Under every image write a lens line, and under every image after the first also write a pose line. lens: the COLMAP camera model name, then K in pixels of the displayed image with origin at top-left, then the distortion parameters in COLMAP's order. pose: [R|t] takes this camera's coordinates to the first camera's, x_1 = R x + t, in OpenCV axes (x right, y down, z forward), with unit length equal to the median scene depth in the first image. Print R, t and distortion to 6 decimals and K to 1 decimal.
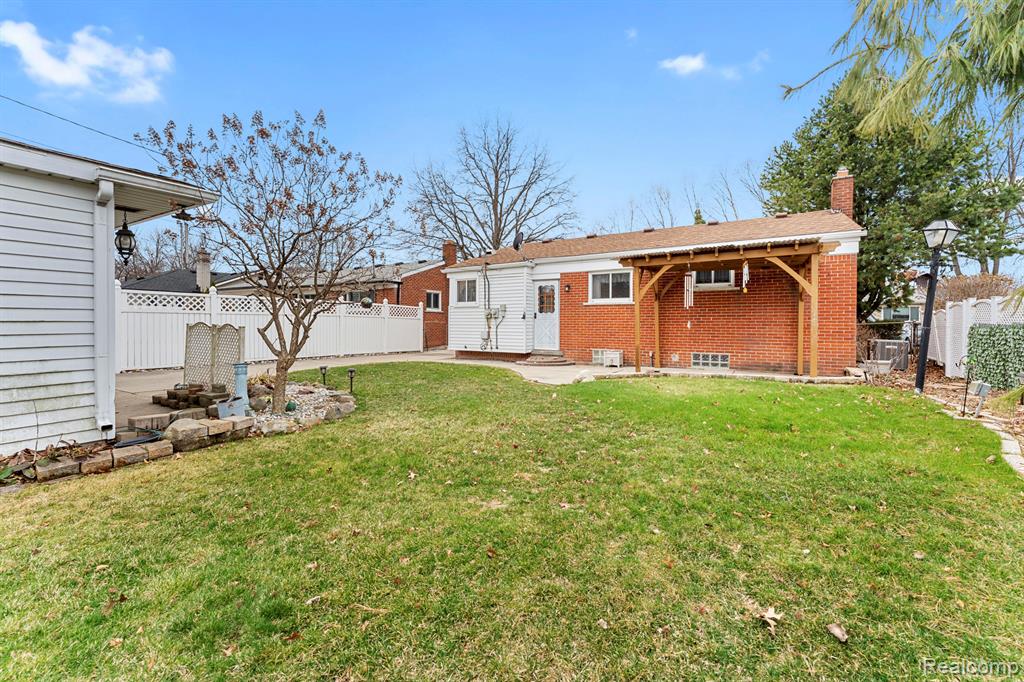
lens RADIAL K [[400.1, 0, 513.0], [0, 400.1, 317.5], [0, 0, 1]] dist [0.001550, 0.000060]
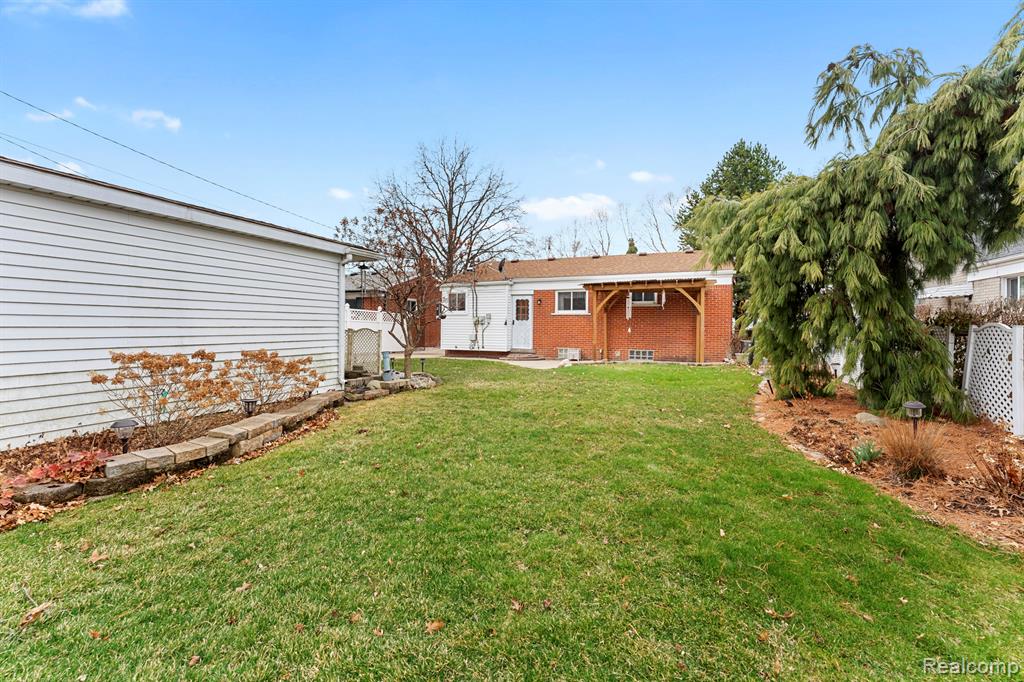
lens RADIAL K [[400.1, 0, 513.0], [0, 400.1, 317.5], [0, 0, 1]] dist [0.001550, 0.000060]
pose [[0.987970, 0.010139, 0.154314, -0.147407], [-0.008519, 0.999902, -0.011152, -0.006085], [-0.154412, 0.009703, 0.987959, -0.278194]]
